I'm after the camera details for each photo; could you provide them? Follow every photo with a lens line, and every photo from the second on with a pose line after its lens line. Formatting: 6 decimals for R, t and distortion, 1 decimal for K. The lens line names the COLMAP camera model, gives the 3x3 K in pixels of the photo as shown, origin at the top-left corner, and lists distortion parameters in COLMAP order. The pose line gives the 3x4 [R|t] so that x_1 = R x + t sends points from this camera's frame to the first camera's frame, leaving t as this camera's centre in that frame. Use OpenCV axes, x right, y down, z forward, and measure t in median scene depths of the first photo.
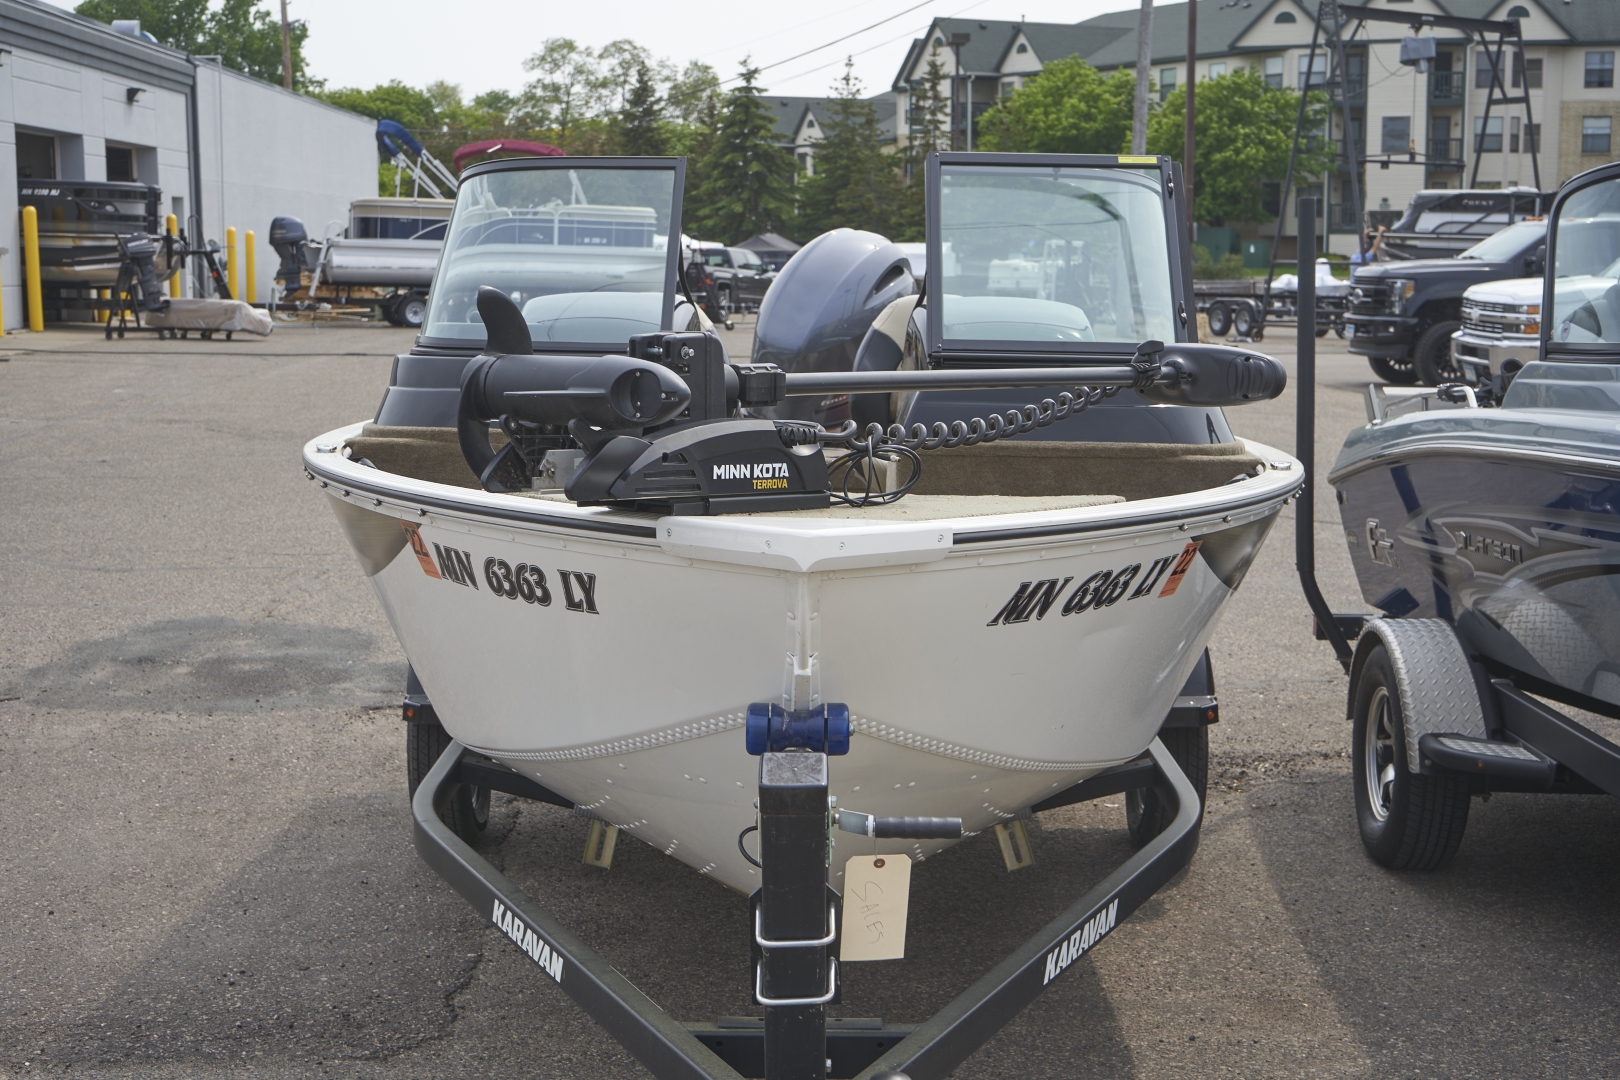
lens RADIAL K [[2138.4, 0, 810.0], [0, 2138.4, 540.0], [0, 0, 1]] dist [-0.031385, -0.017570]
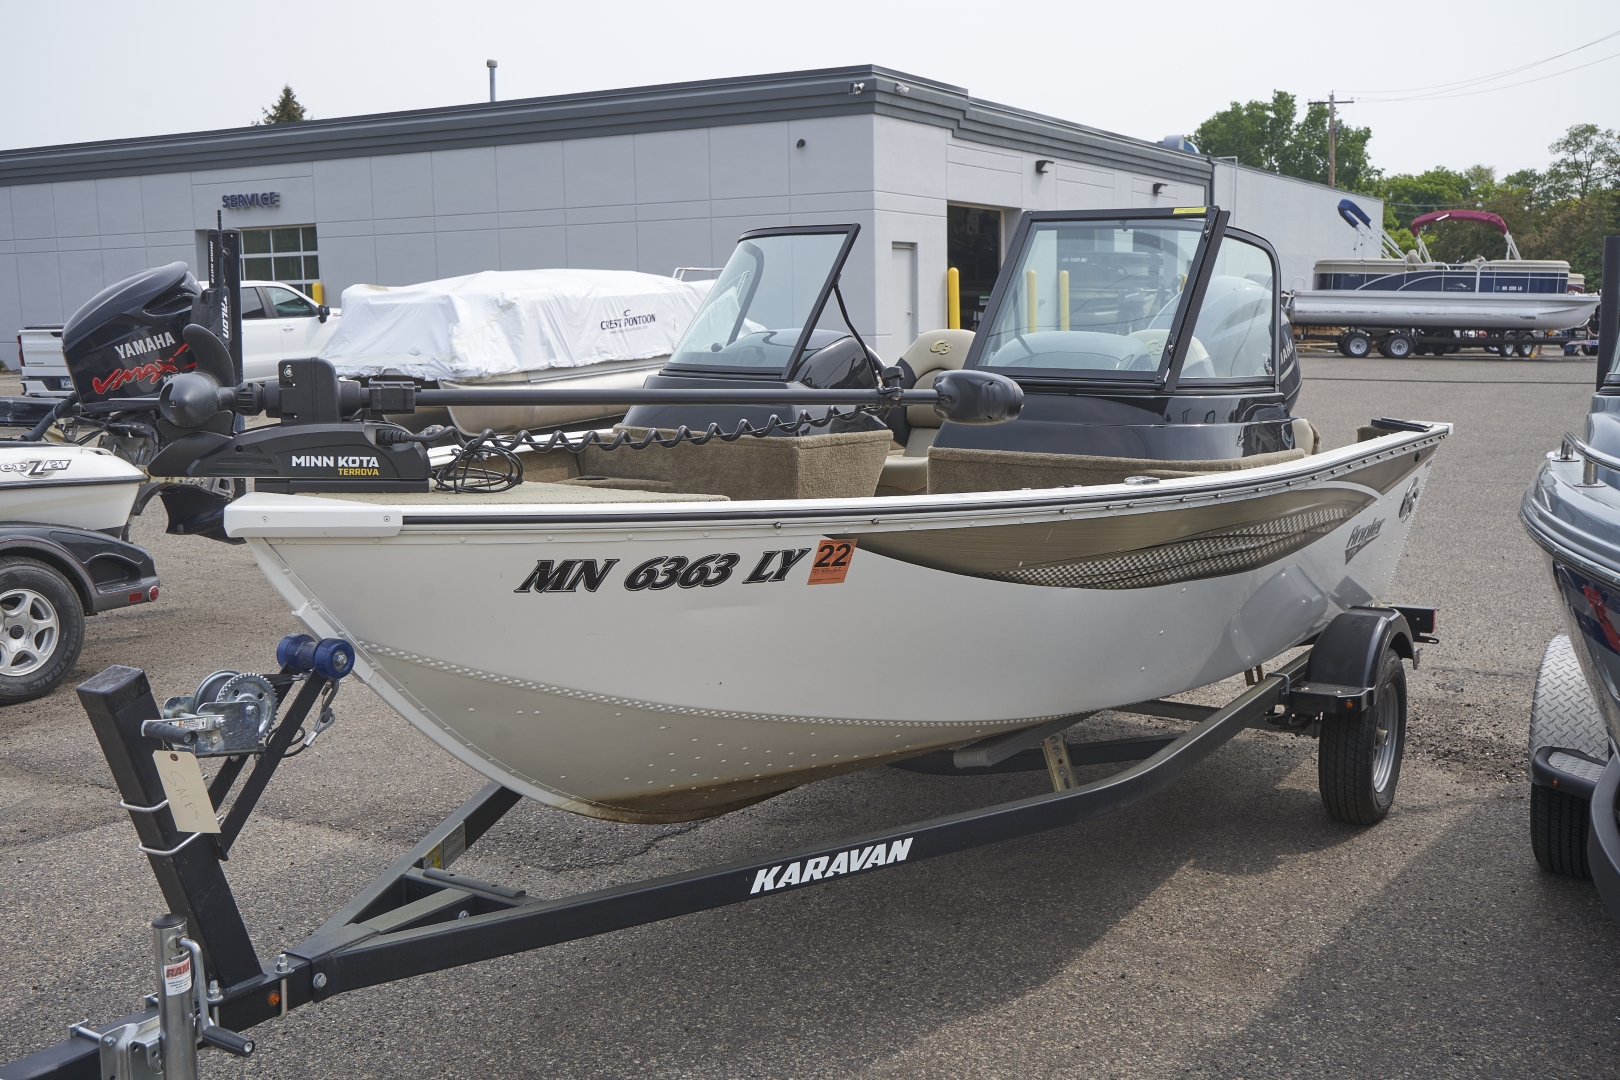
lens RADIAL K [[1558.4, 0, 810.0], [0, 1558.4, 540.0], [0, 0, 1]] dist [-0.010714, 0.028842]
pose [[0.857338, 0.064633, -0.510680, 0.415271], [-0.055519, 0.997909, 0.033092, -0.018163], [0.511751, -0.000018, 0.859134, 0.177471]]
